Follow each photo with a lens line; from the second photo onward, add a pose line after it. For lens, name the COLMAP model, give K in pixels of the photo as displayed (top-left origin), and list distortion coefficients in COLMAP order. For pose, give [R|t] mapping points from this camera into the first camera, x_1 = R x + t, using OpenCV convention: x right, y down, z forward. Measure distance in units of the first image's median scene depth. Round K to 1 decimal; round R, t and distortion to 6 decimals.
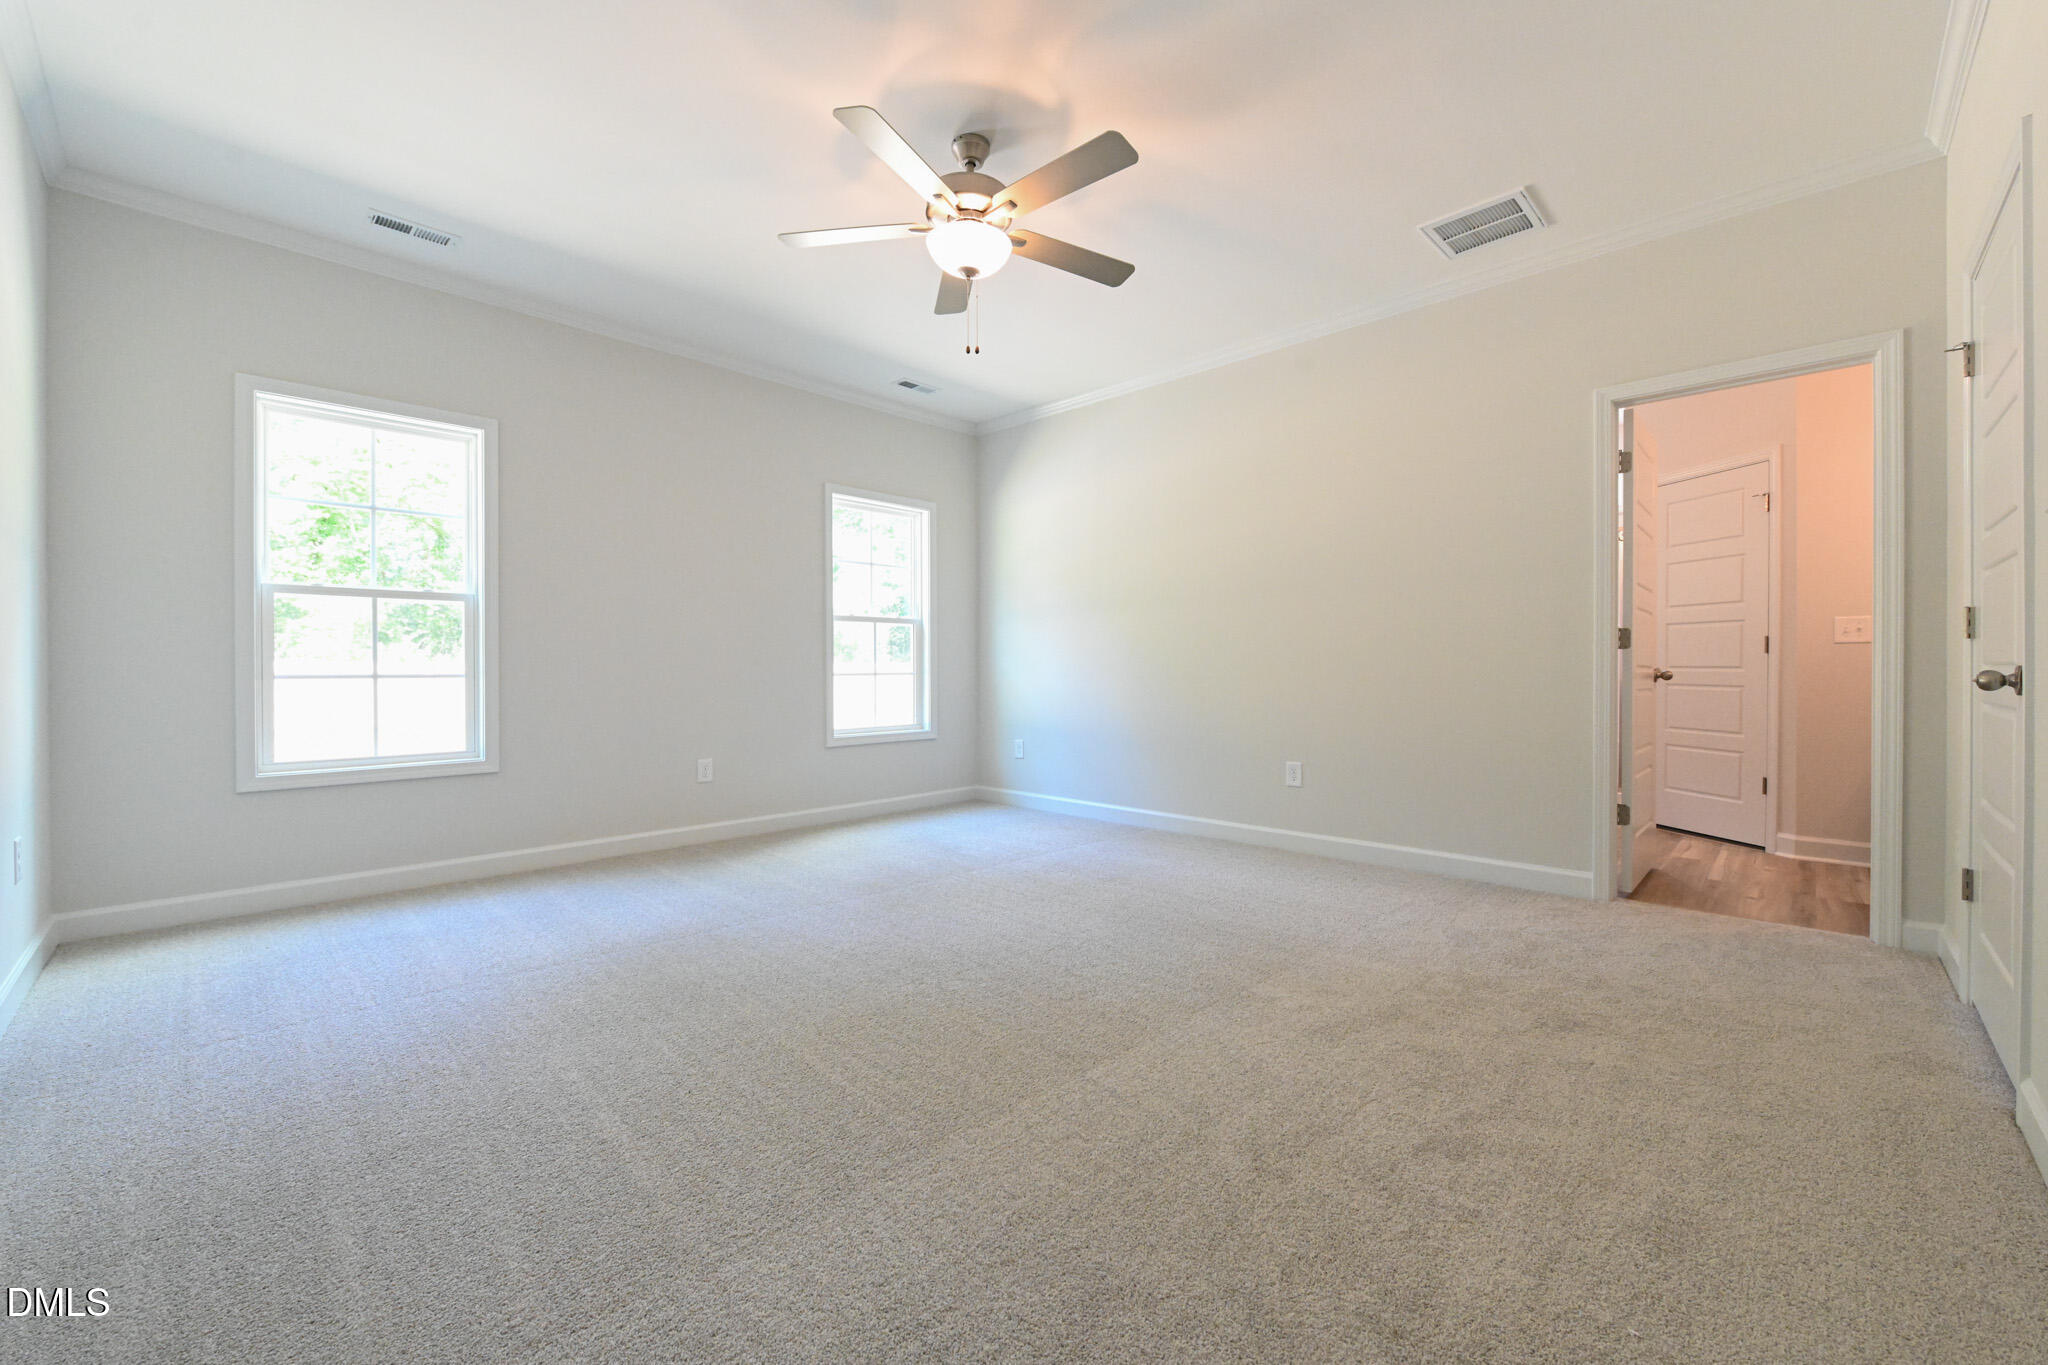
lens RADIAL K [[808.4, 0, 1026.7], [0, 808.4, 669.0], [0, 0, 1]] dist [-0.008163, -0.000685]
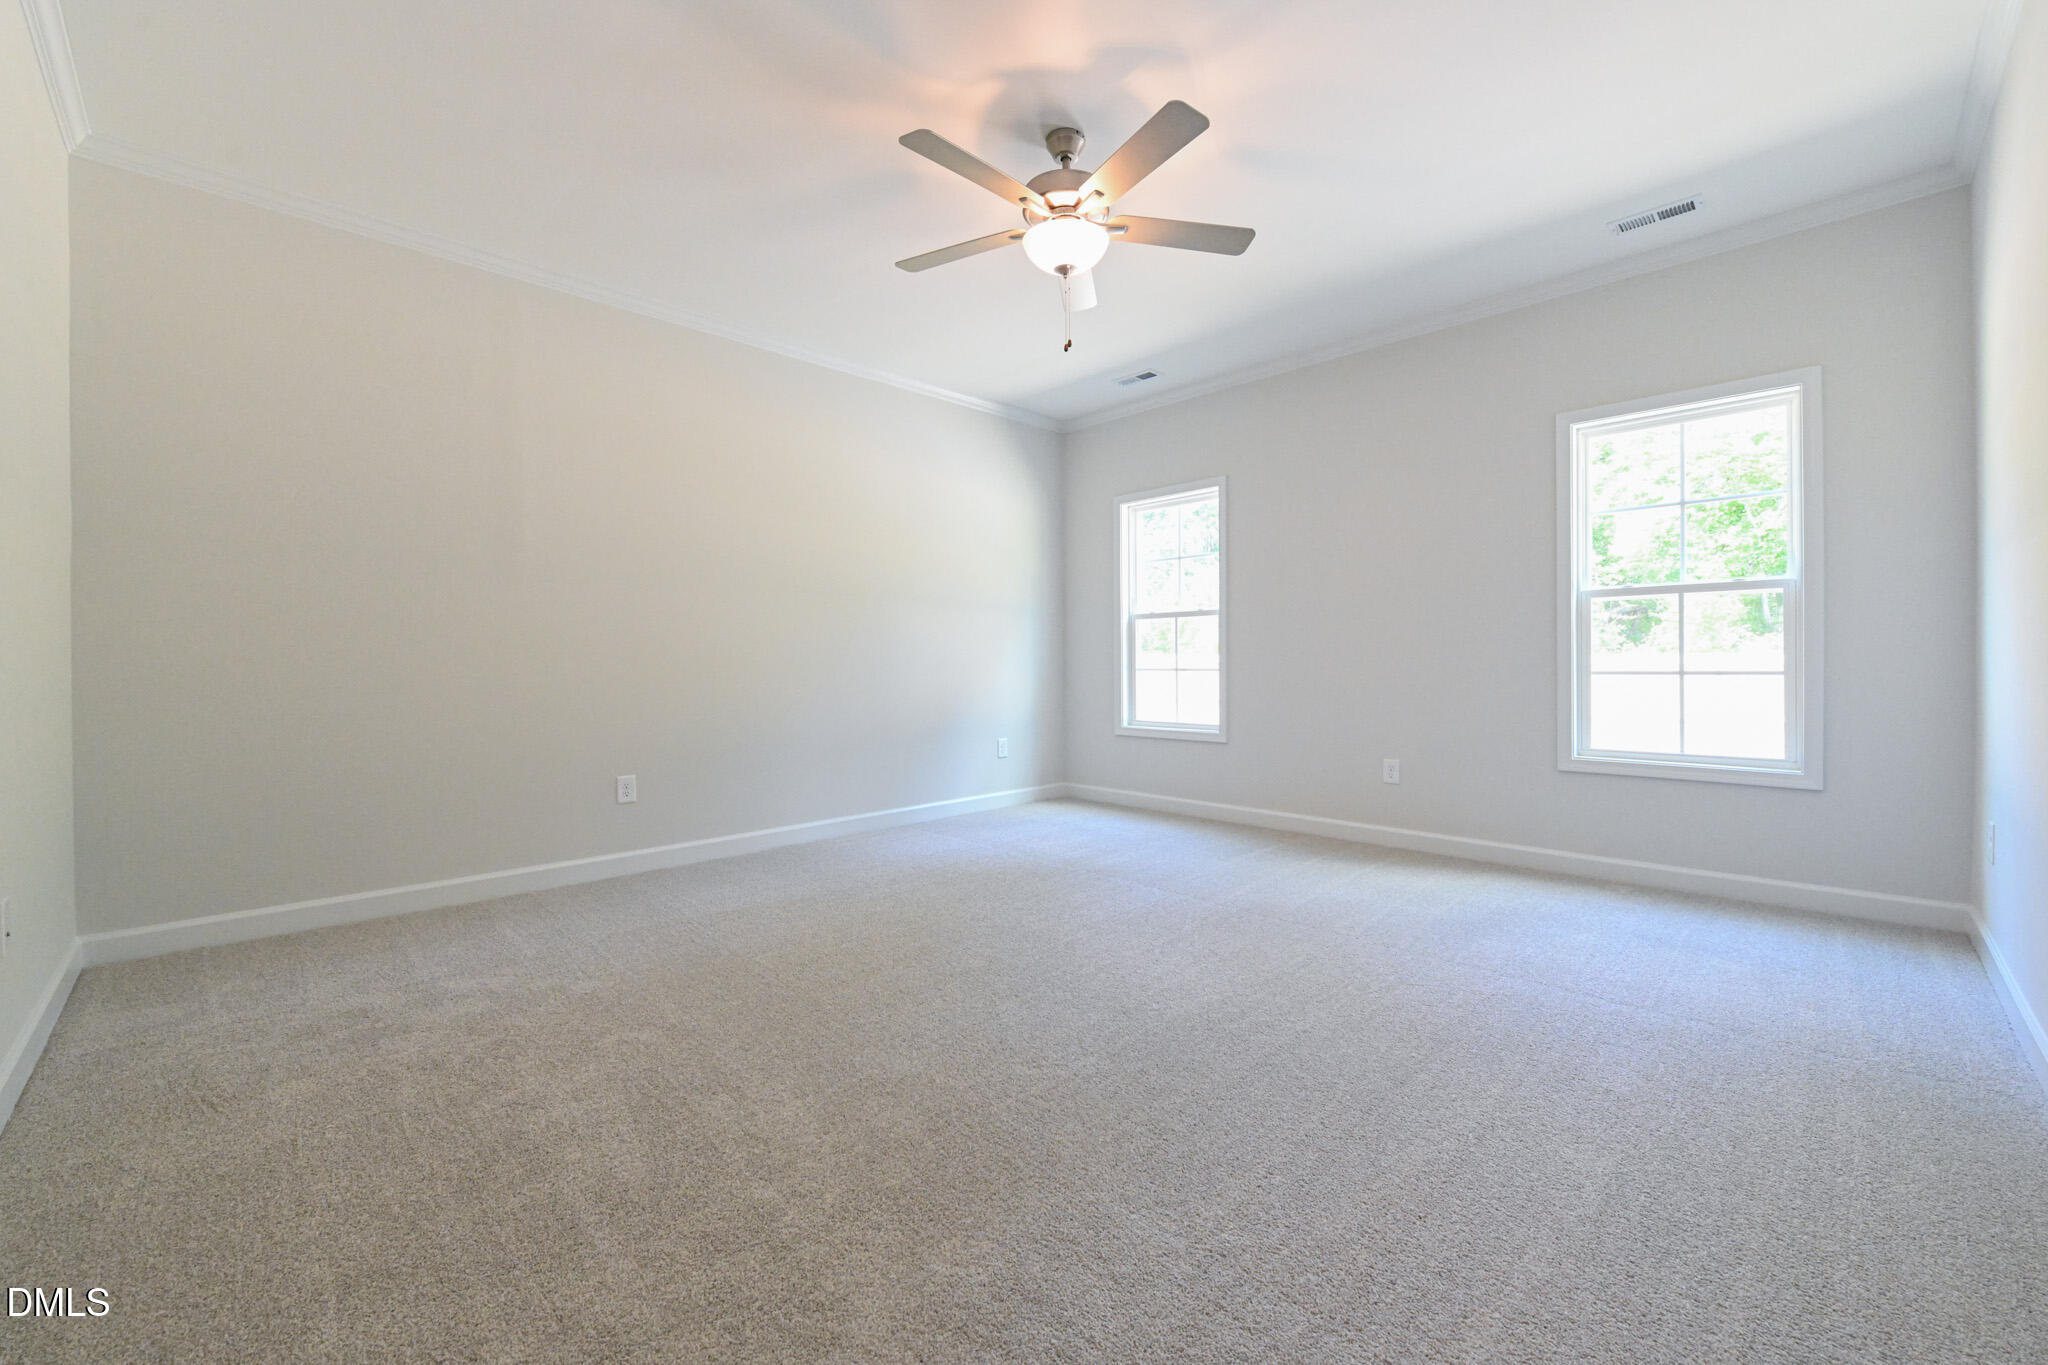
lens RADIAL K [[811.7, 0, 1025.1], [0, 811.7, 674.2], [0, 0, 1]] dist [0.001591, -0.000100]
pose [[-0.013126, 0.010183, -0.999862, 0.421940], [-0.000144, 0.999948, 0.010186, 0.001063], [0.999914, 0.000278, -0.013124, 0.430475]]
